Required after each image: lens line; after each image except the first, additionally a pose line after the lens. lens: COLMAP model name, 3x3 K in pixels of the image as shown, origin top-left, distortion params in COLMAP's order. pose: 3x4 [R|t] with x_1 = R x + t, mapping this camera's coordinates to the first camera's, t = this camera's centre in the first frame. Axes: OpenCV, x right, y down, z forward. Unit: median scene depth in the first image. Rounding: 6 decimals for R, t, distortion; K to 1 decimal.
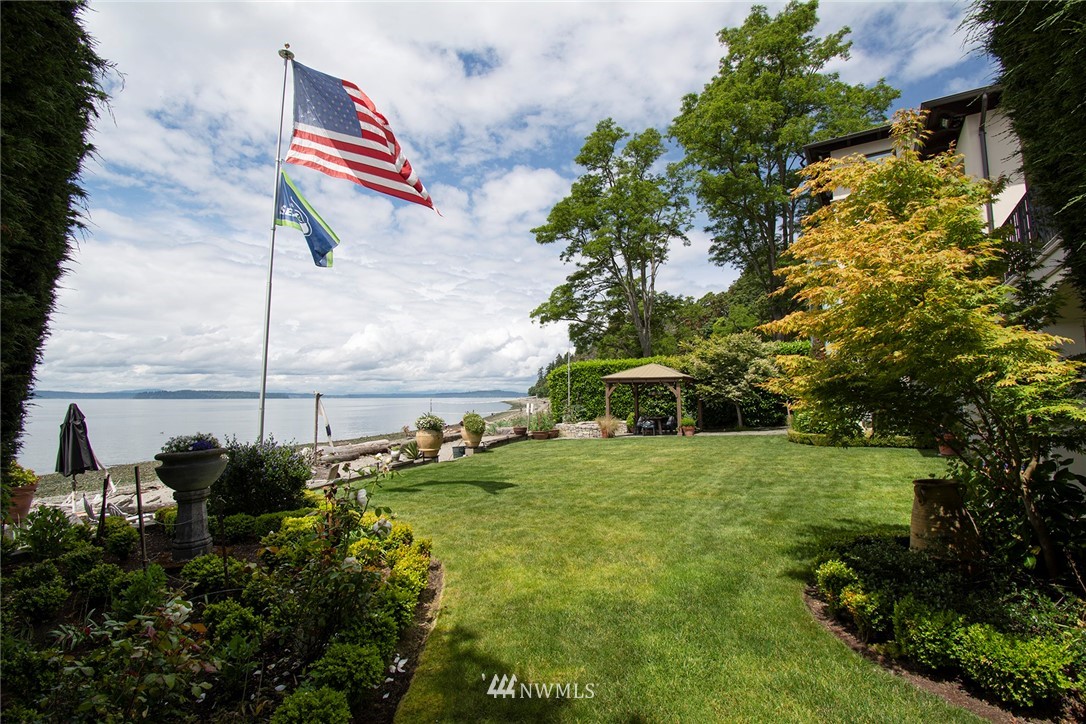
lens RADIAL K [[480.0, 0, 546.8], [0, 480.0, 356.0], [0, 0, 1]] dist [0.004569, -0.001360]
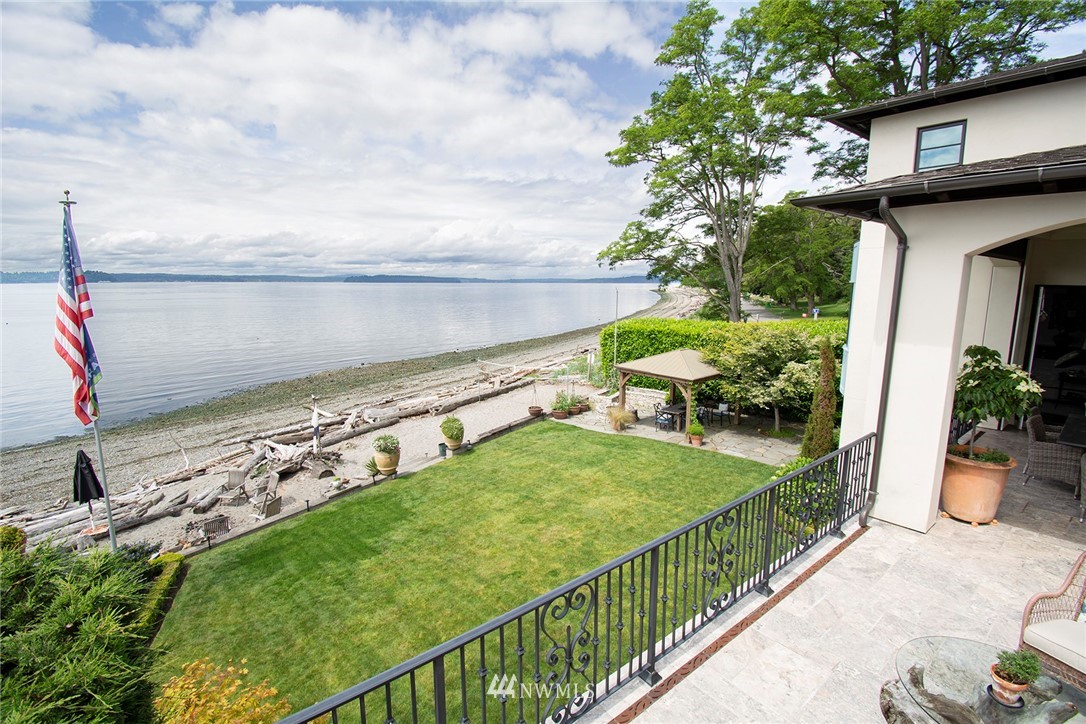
lens RADIAL K [[480.0, 0, 542.9], [0, 480.0, 358.2], [0, 0, 1]] dist [0.004569, -0.001360]
pose [[0.949359, 0.052991, -0.309692, 0.161615], [0.022065, 0.971996, 0.233957, -0.113741], [0.313417, -0.228943, 0.921605, 0.066072]]
